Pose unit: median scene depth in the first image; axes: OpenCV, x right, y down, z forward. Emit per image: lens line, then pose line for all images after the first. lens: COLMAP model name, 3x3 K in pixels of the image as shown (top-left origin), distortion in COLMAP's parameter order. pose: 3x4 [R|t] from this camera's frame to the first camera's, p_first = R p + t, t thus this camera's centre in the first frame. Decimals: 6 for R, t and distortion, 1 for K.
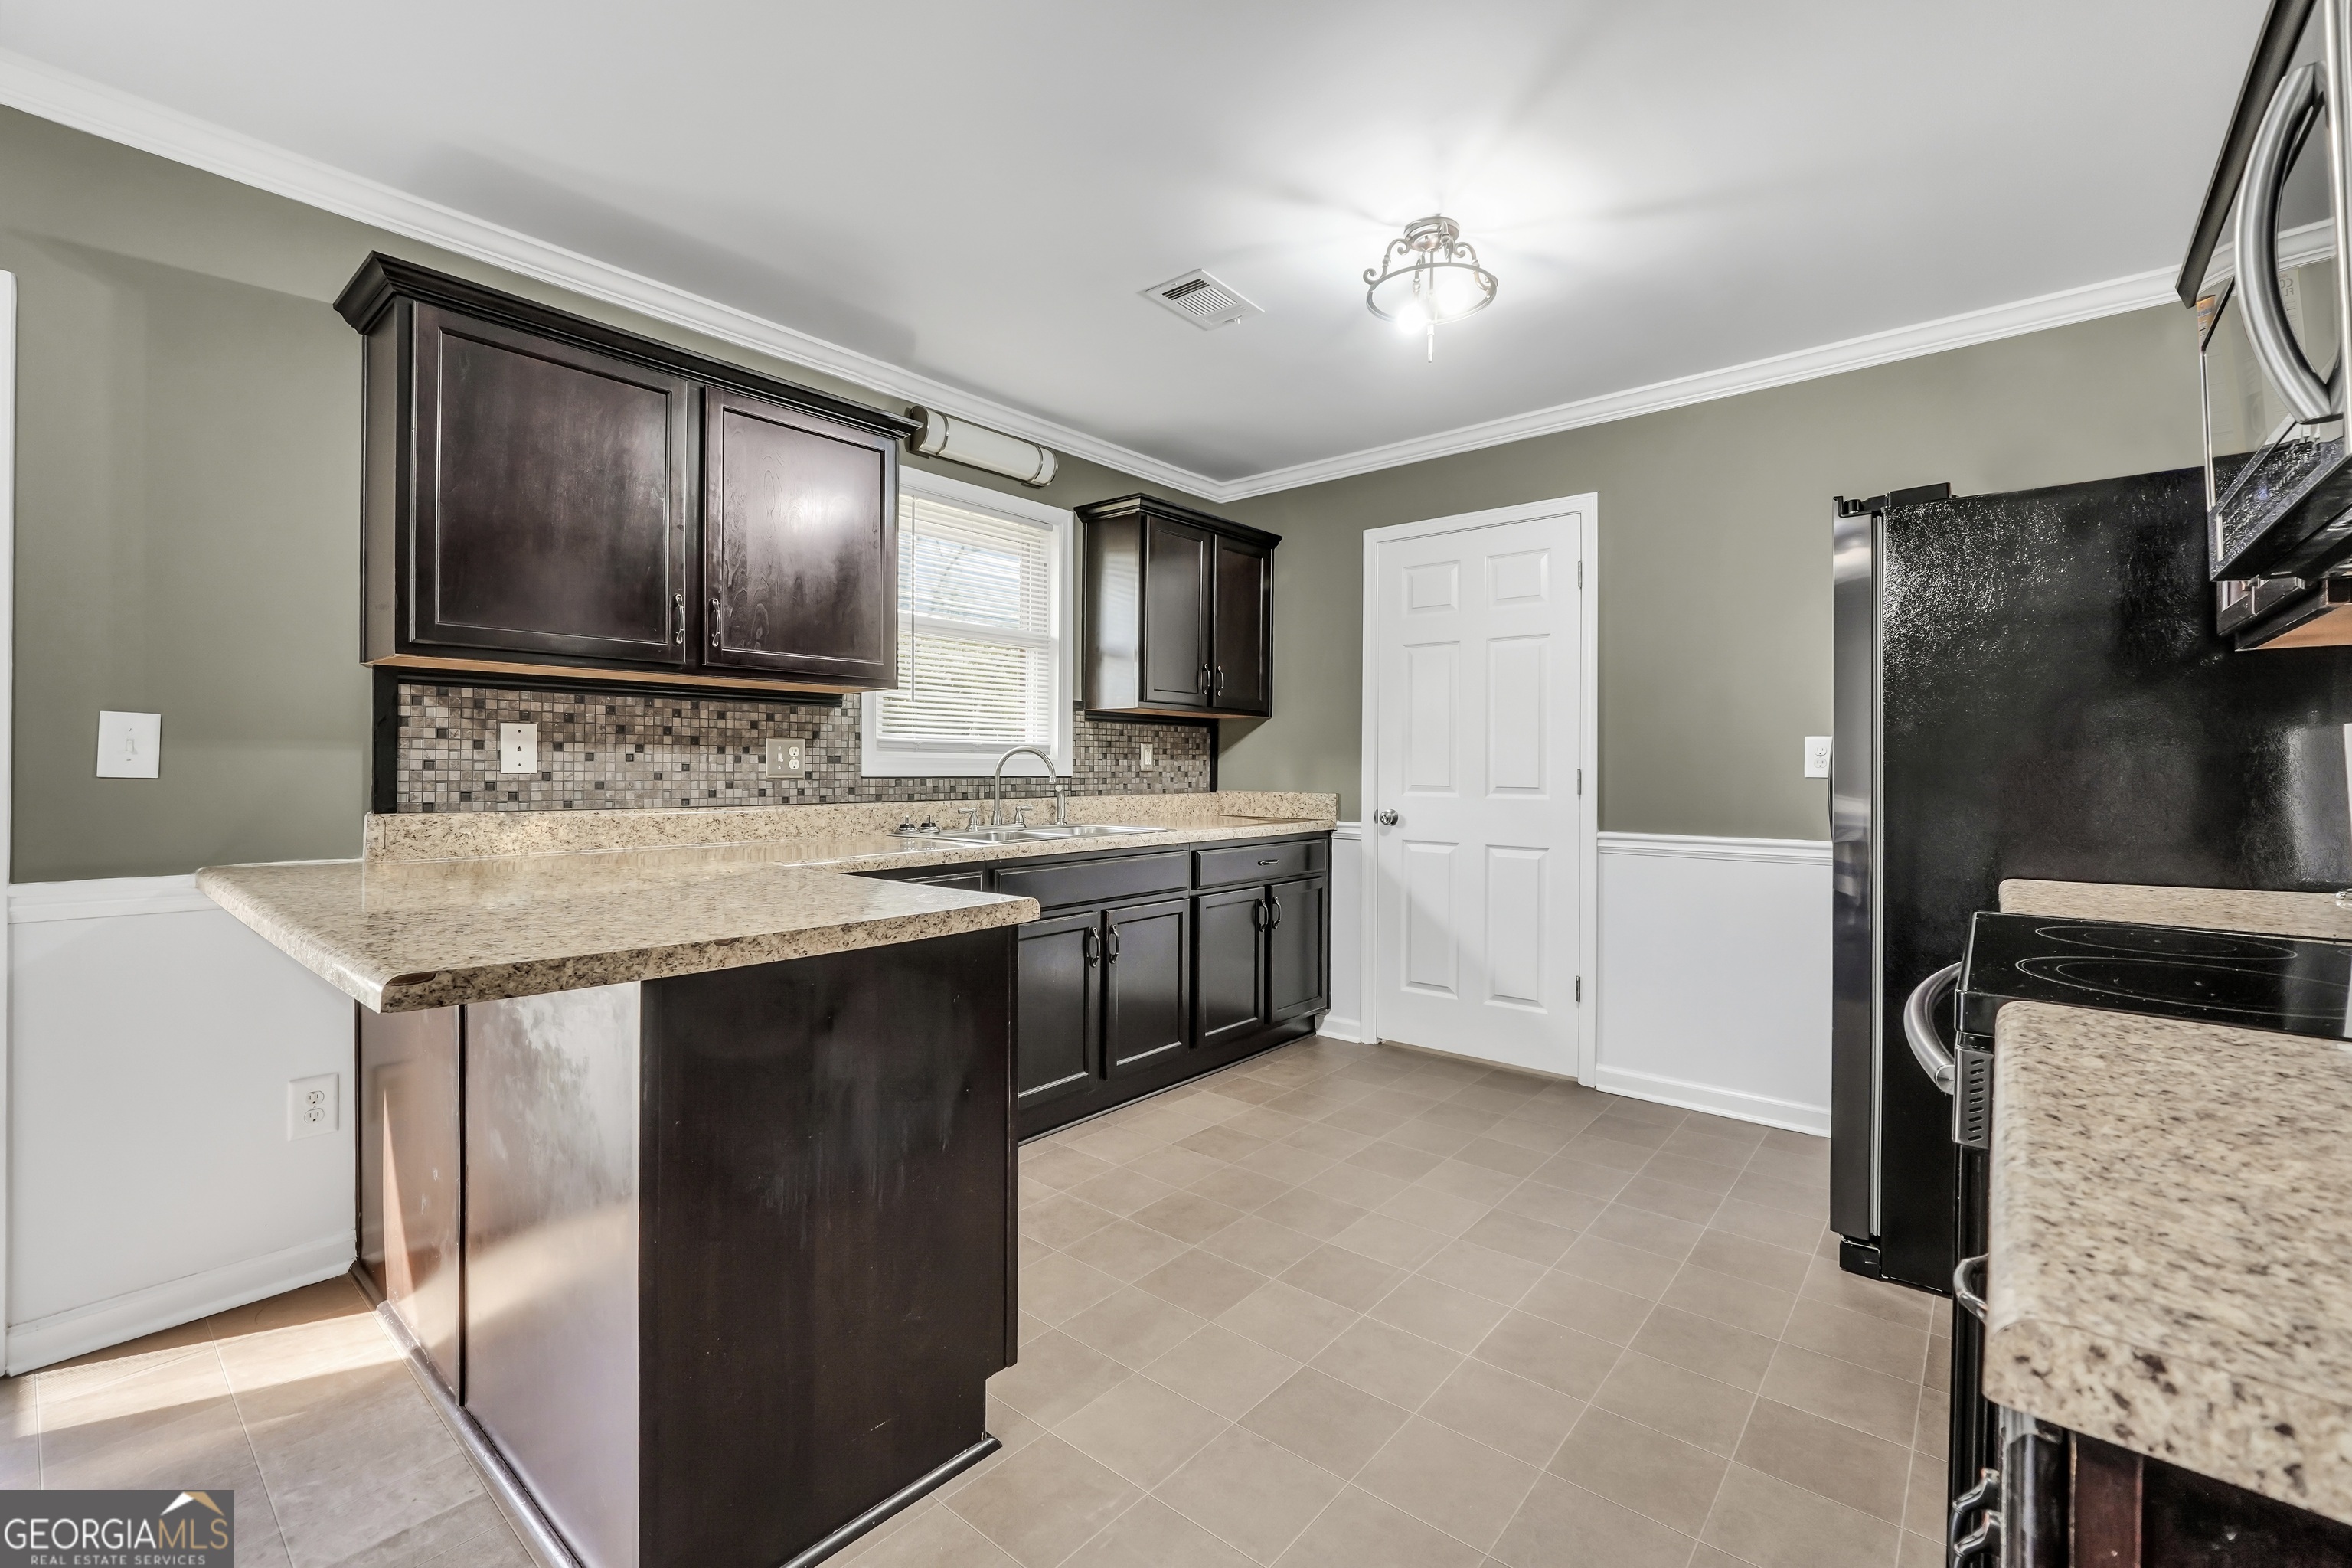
lens RADIAL K [[992.7, 0, 1168.0], [0, 992.7, 770.8], [0, 0, 1]] dist [-0.017076, 0.004144]
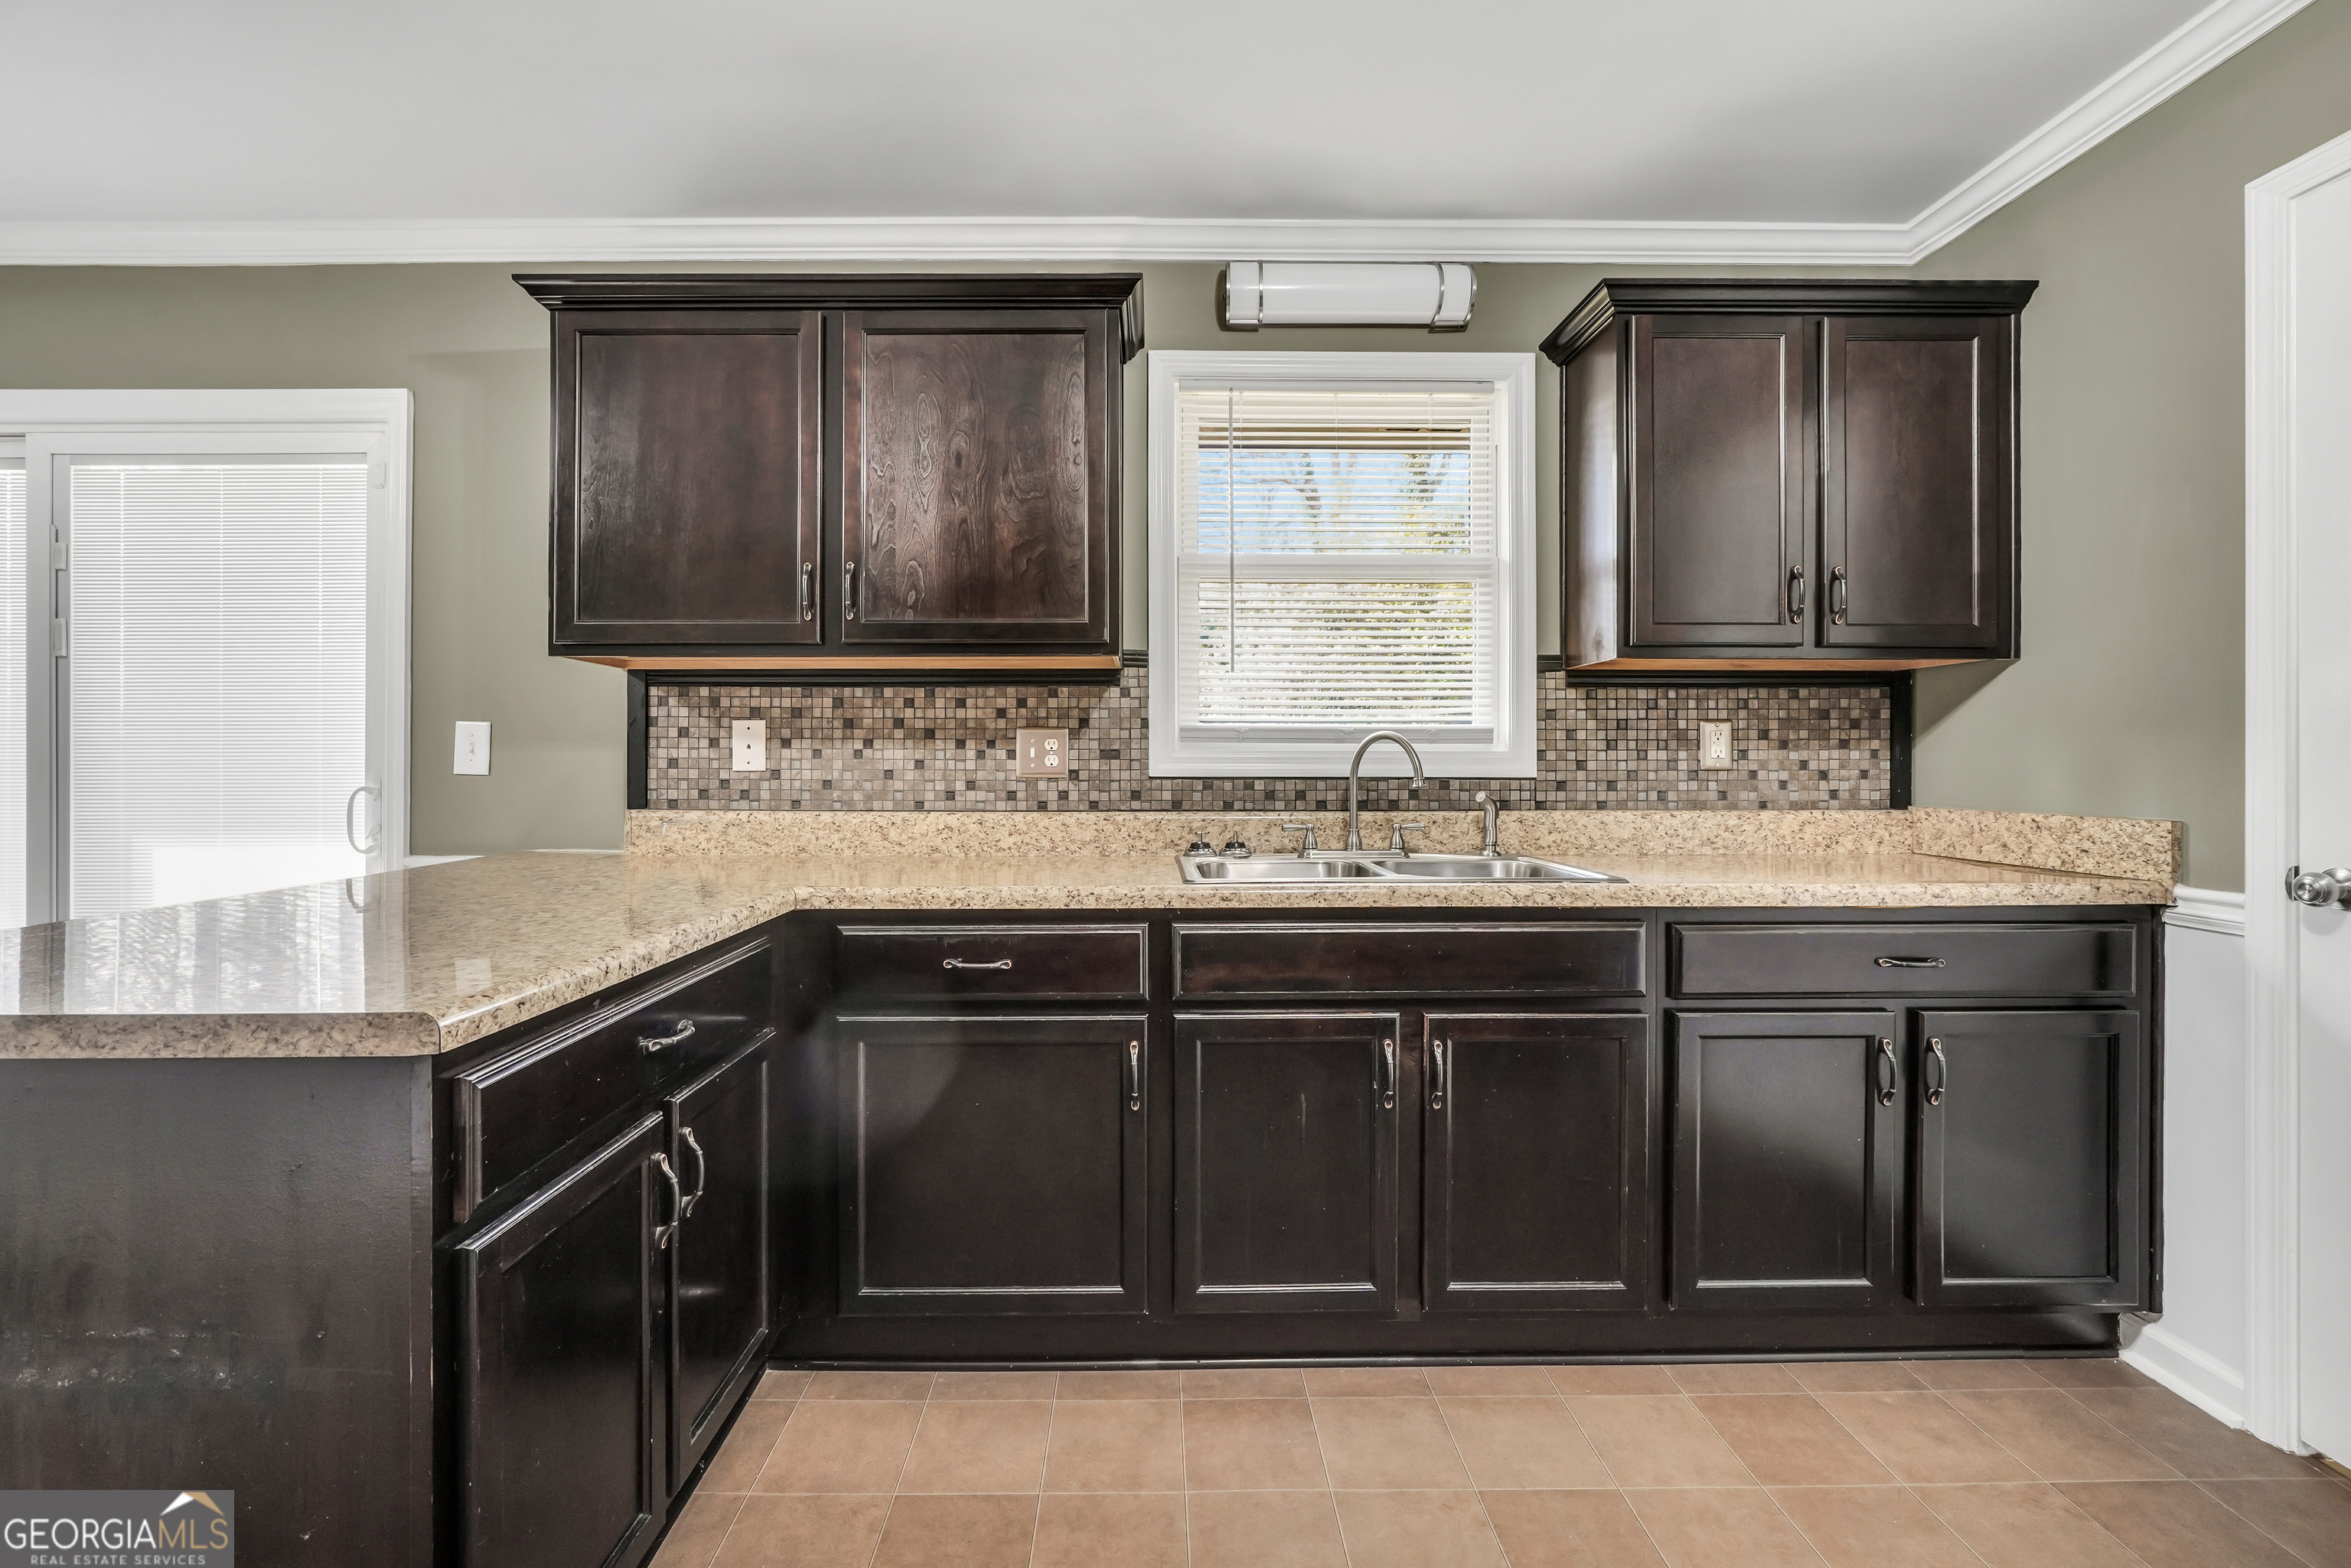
lens RADIAL K [[992.3, 0, 1163.6], [0, 992.3, 765.7], [0, 0, 1]] dist [-0.017076, 0.004144]
pose [[0.654198, -0.003484, -0.756315, 0.245936], [0.000063, 0.999990, -0.004552, 0.000940], [0.756323, 0.002930, 0.654191, 0.467933]]
